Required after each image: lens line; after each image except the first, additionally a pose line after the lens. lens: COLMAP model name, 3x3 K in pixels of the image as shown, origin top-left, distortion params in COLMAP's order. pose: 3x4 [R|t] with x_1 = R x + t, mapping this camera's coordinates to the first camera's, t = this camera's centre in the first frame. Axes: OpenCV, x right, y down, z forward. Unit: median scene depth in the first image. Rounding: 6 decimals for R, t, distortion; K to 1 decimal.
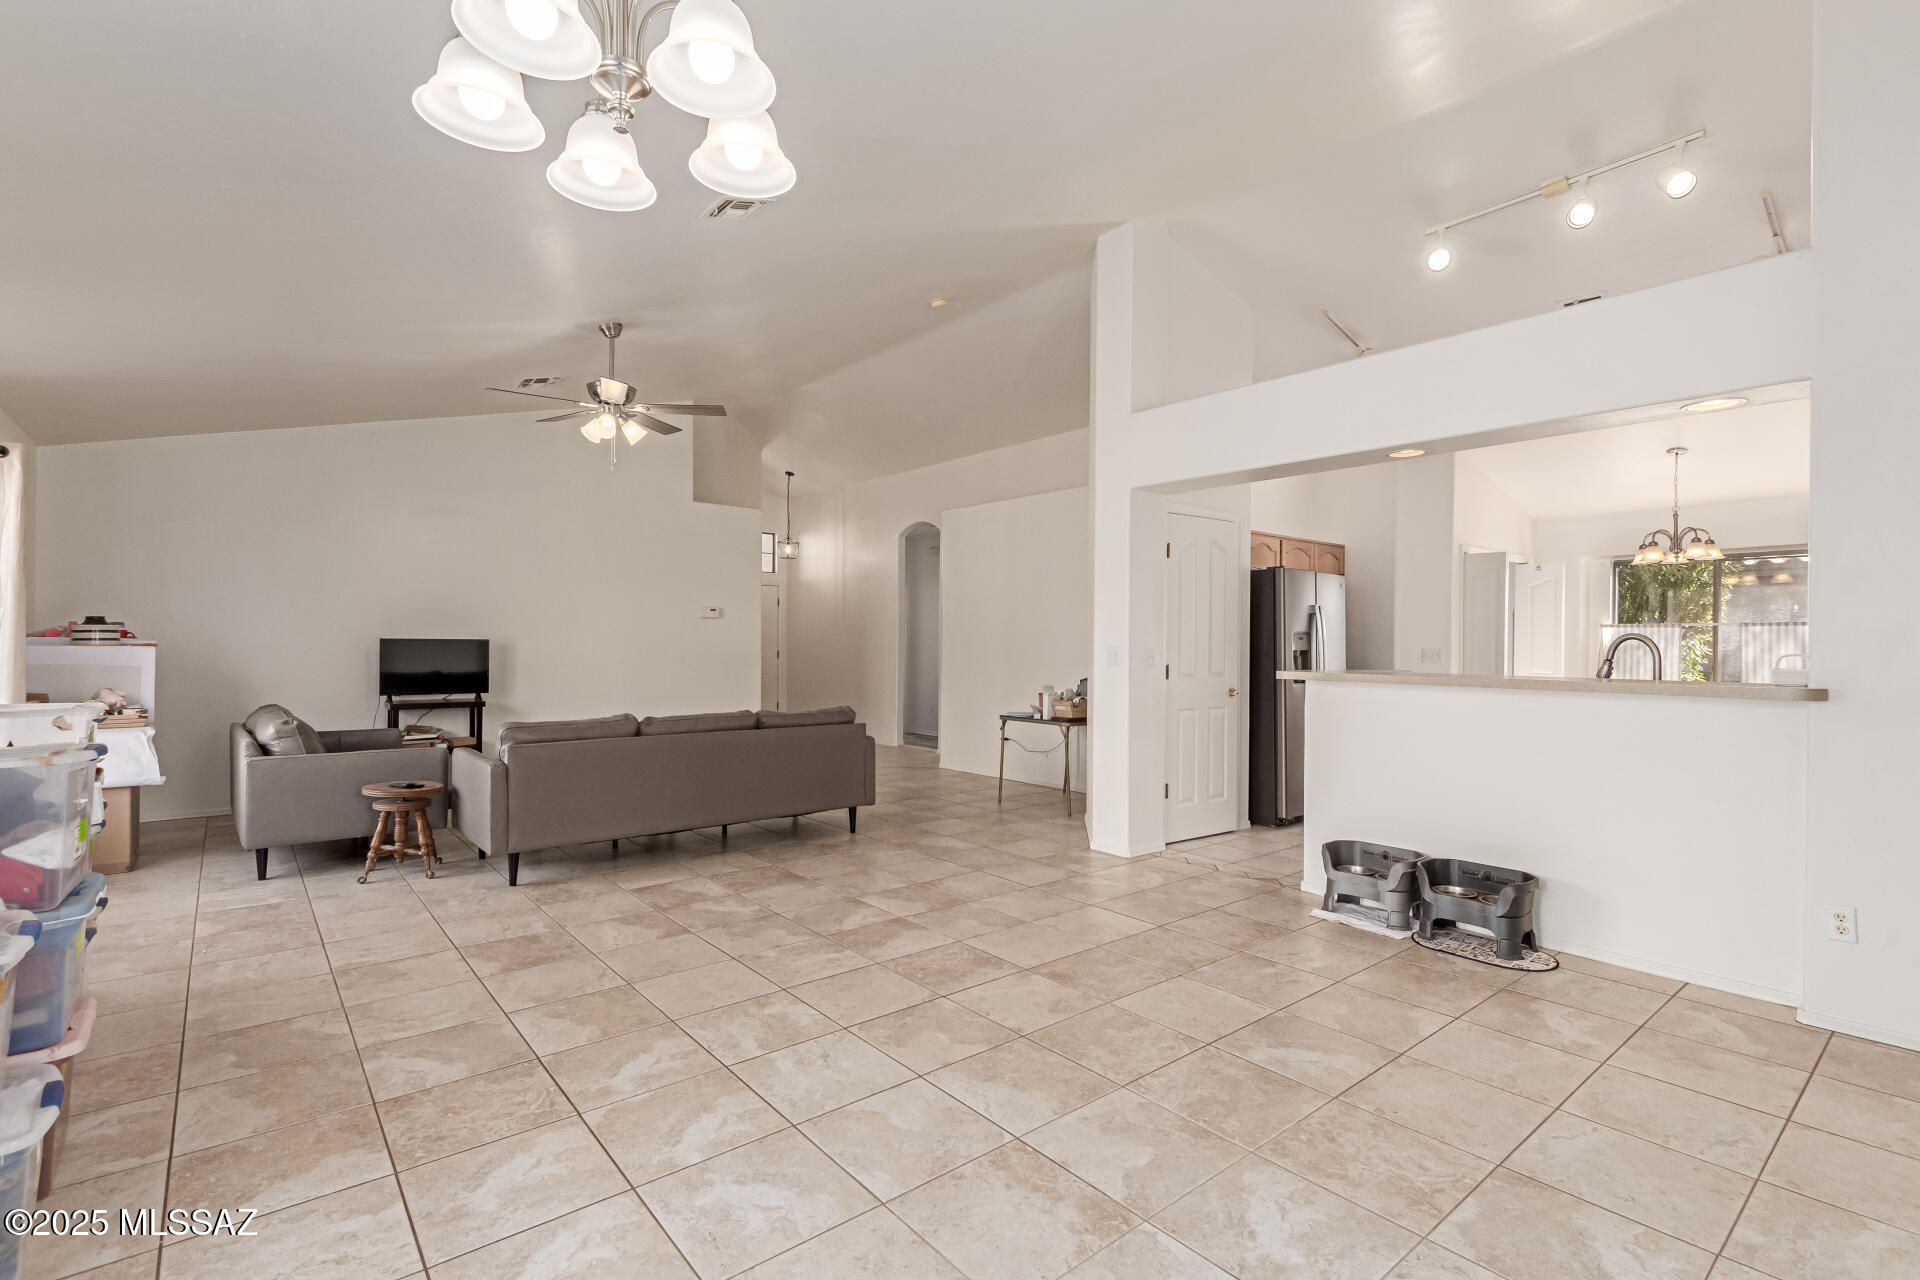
lens RADIAL K [[880.8, 0, 956.0], [0, 880.8, 643.5], [0, 0, 1]] dist [0.004289, -0.000062]
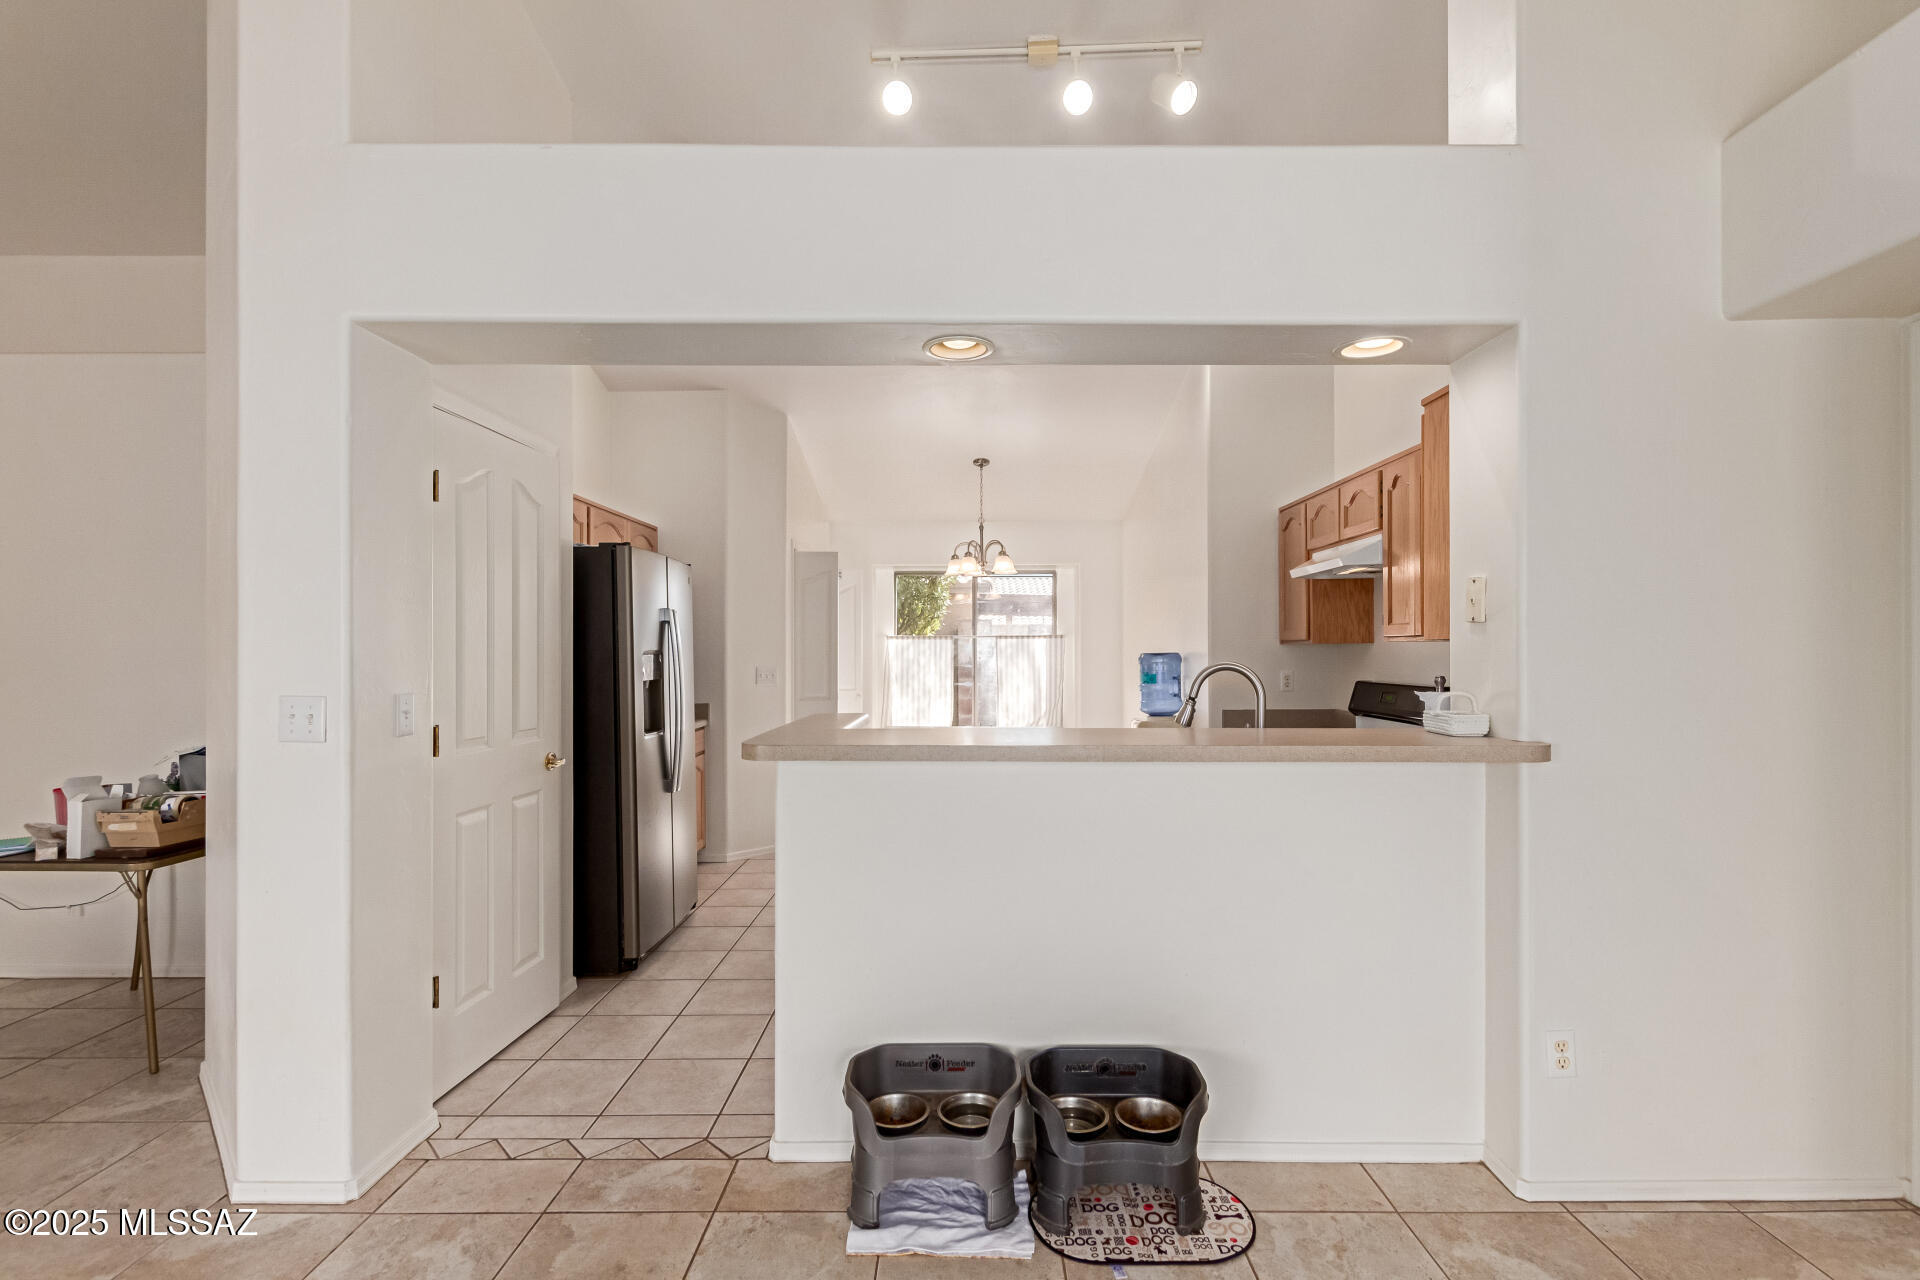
lens RADIAL K [[880.8, 0, 967.6], [0, 880.8, 648.3], [0, 0, 1]] dist [0.004289, -0.000062]
pose [[0.635866, -0.006007, 0.771776, 0.059676], [0.006054, 0.999978, 0.002795, -0.017423], [-0.771775, 0.002895, 0.635889, 0.506385]]
